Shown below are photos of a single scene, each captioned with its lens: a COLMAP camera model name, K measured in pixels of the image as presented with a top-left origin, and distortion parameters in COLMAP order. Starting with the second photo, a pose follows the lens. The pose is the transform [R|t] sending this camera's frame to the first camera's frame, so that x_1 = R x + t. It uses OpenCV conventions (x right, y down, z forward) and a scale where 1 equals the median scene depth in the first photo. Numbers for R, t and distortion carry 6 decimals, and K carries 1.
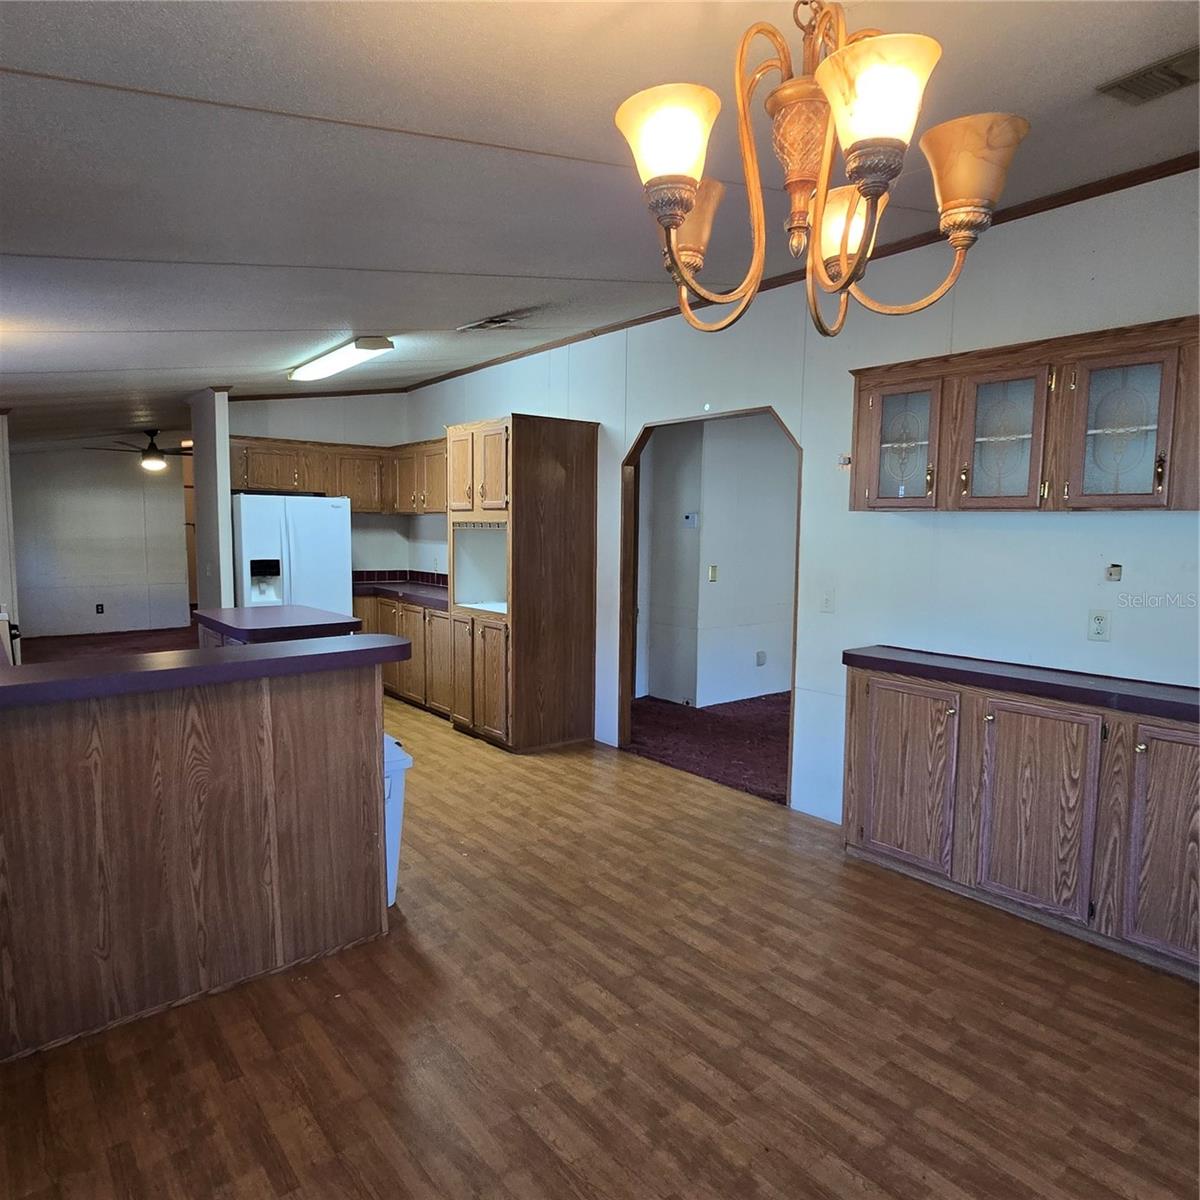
lens RADIAL K [[792.7, 0, 600.0], [0, 792.7, 600.0], [0, 0, 1]] dist [-0.001915, -0.000822]
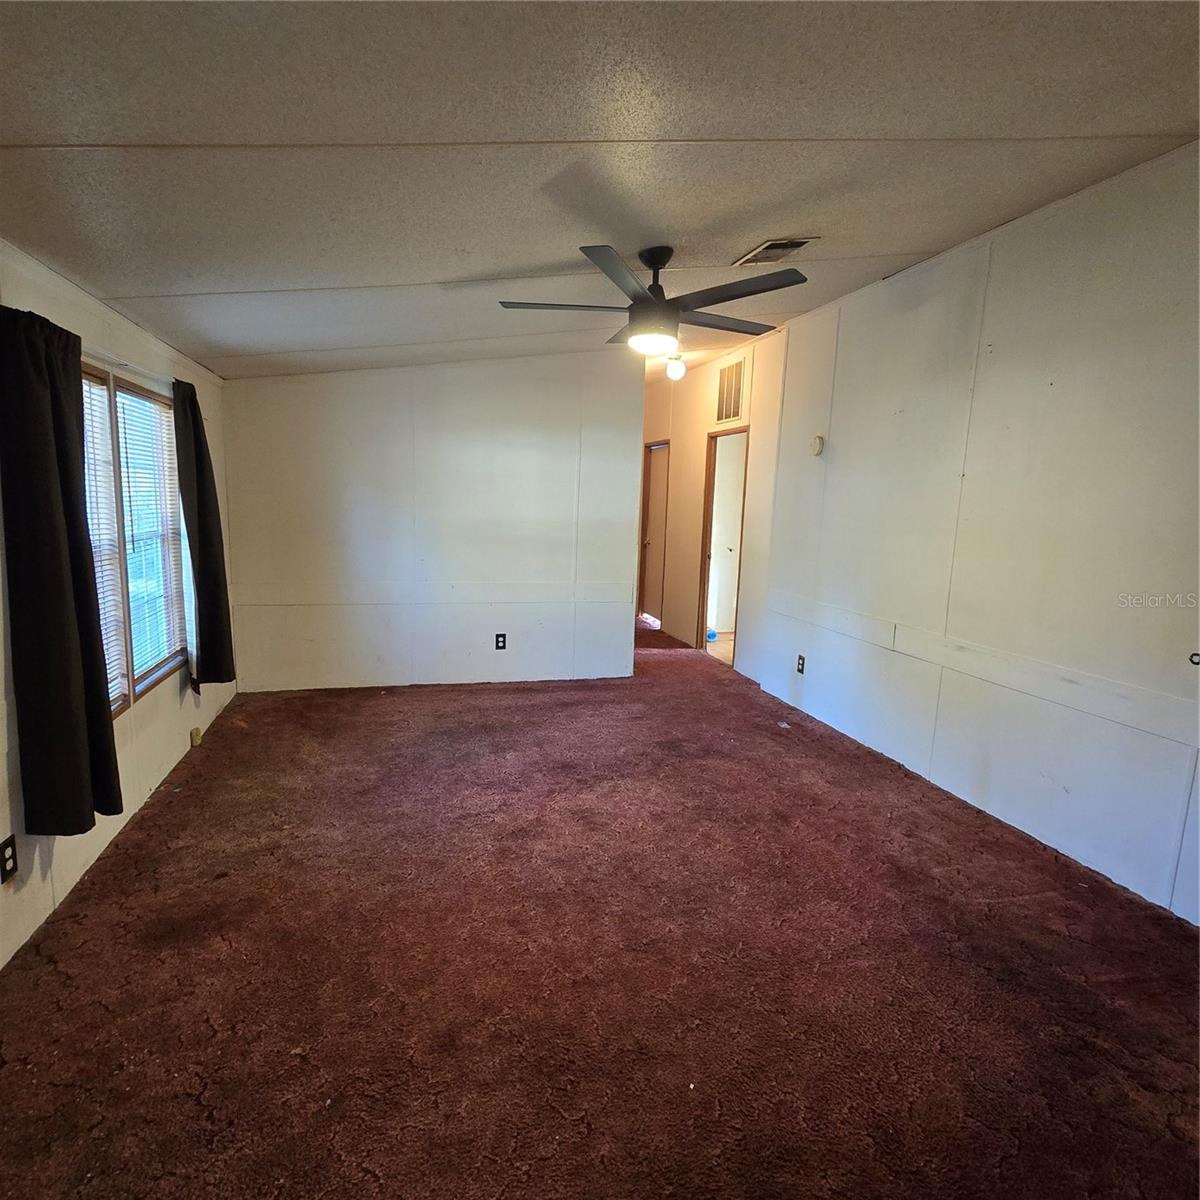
lens RADIAL K [[697.8, 0, 593.4], [0, 697.8, 607.2], [0, 0, 1]] dist [-0.005039, 0.000350]
pose [[0.917322, 0.082512, -0.389502, -0.371904], [-0.061419, 0.995906, 0.066323, -0.052133], [0.393380, -0.036917, 0.918634, 0.557285]]
